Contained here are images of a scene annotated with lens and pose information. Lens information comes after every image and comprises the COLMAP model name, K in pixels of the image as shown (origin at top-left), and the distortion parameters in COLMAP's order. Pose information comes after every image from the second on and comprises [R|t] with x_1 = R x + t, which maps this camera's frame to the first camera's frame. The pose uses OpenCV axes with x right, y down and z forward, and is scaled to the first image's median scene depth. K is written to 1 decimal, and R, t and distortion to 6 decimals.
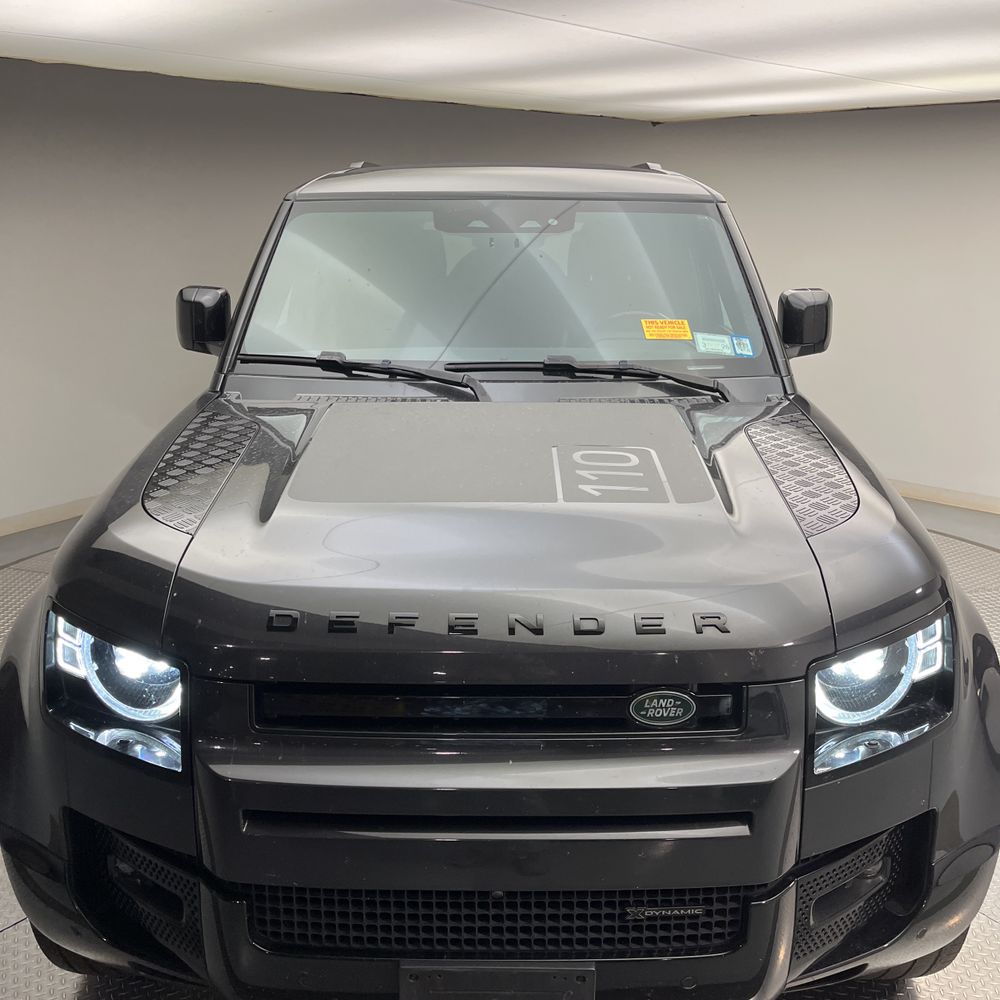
lens RADIAL K [[1143.1, 0, 446.9], [0, 1143.1, 617.8], [0, 0, 1]] dist [-0.015953, 0.004638]
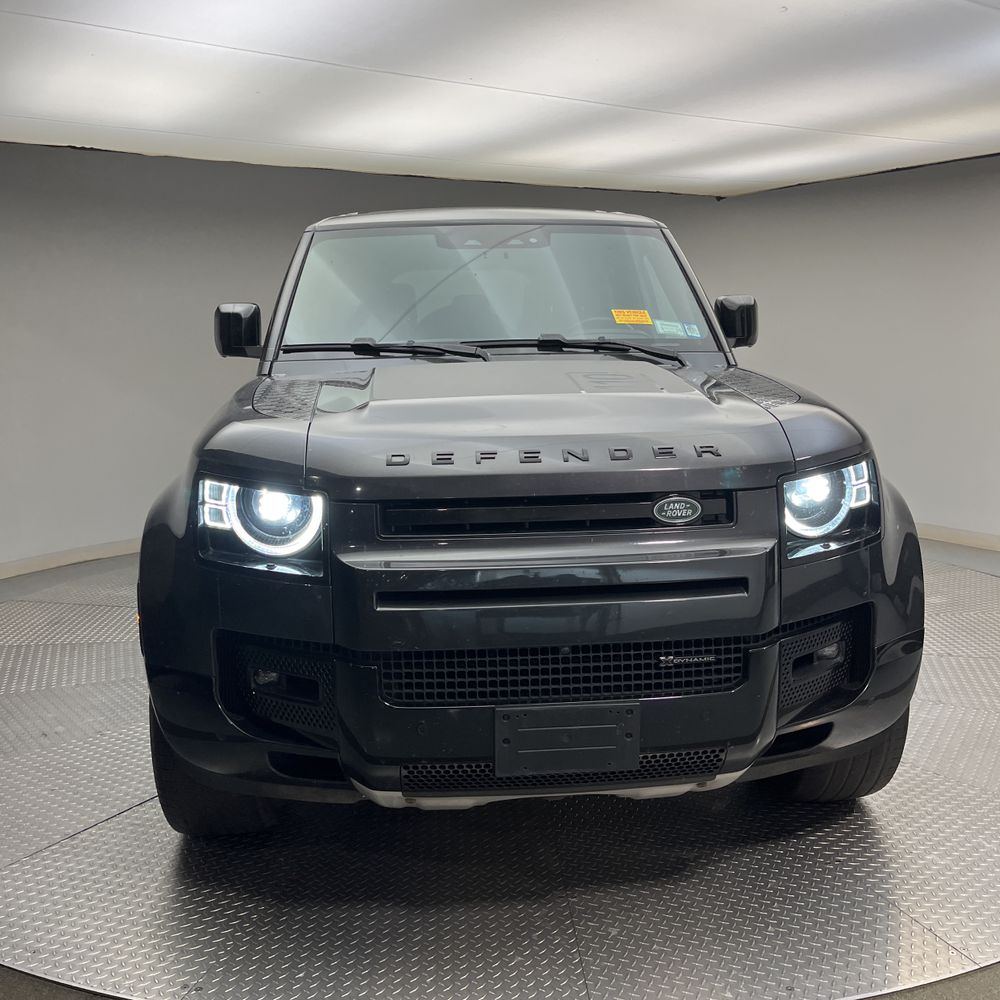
lens RADIAL K [[1027.2, 0, 500.0], [0, 1027.2, 500.0], [0, 0, 1]] dist [0.003341, -0.009544]
pose [[0.996730, -0.031145, 0.074563, -0.098807], [0.039674, 0.992482, -0.115780, 0.169193], [-0.070396, 0.118360, 0.990472, -0.185651]]
